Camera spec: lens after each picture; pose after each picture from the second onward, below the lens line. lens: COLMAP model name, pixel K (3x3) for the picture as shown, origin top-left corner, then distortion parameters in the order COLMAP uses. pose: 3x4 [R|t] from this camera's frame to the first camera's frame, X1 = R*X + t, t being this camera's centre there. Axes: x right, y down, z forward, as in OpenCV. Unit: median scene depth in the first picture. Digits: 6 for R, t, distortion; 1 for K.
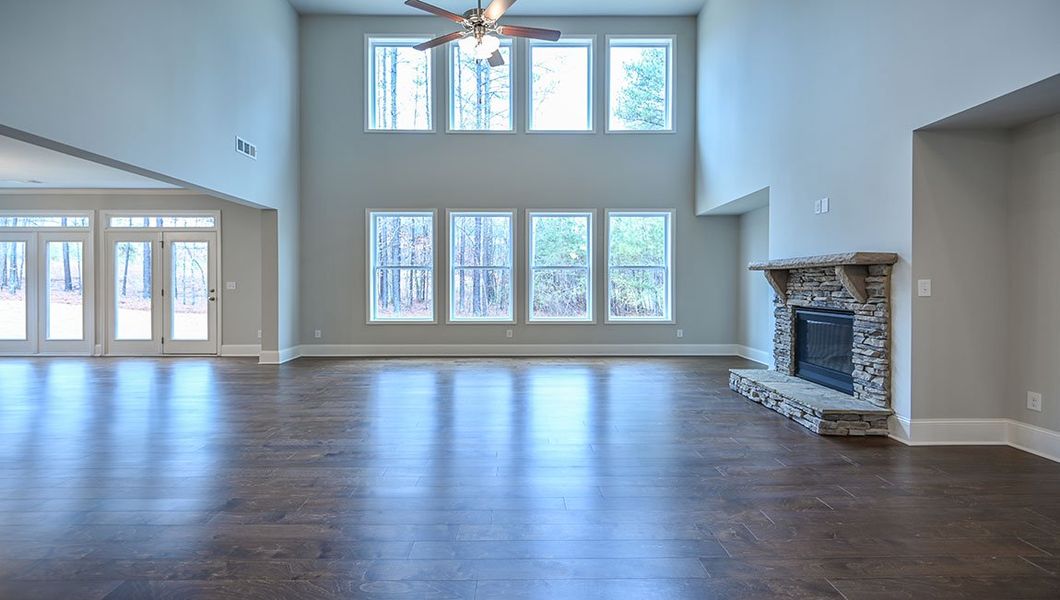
lens RADIAL K [[477.5, 0, 530.0], [0, 477.5, 300.0], [0, 0, 1]] dist [0.000904, 0.000120]
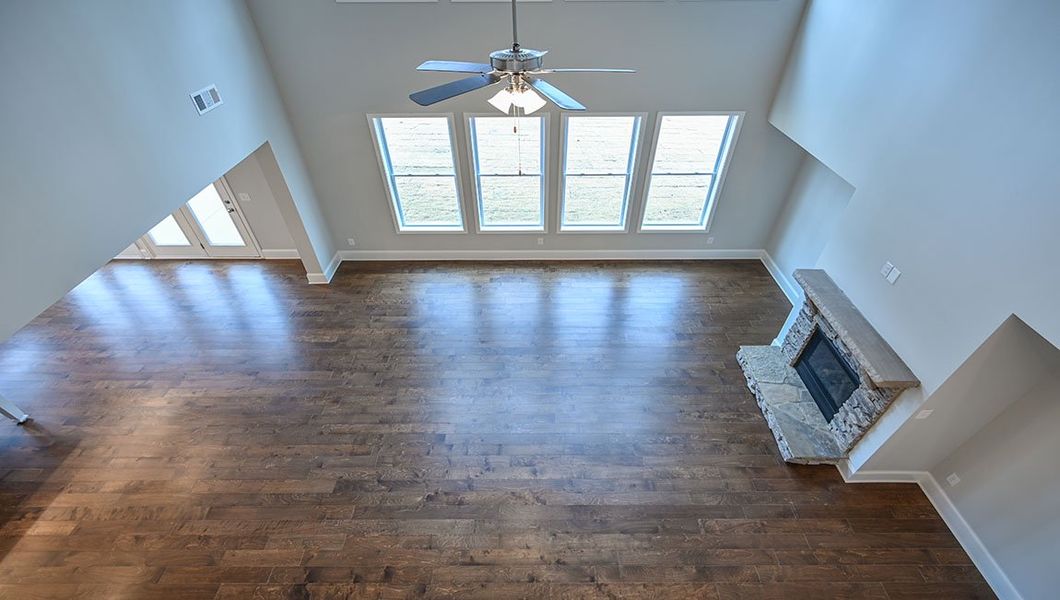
lens RADIAL K [[477.5, 0, 530.0], [0, 477.5, 300.0], [0, 0, 1]] dist [0.000904, 0.000120]
pose [[0.999888, 0.008192, -0.012544, -0.051997], [0.002831, 0.718848, 0.695162, -0.545869], [0.014712, -0.695119, 0.718744, 0.194246]]
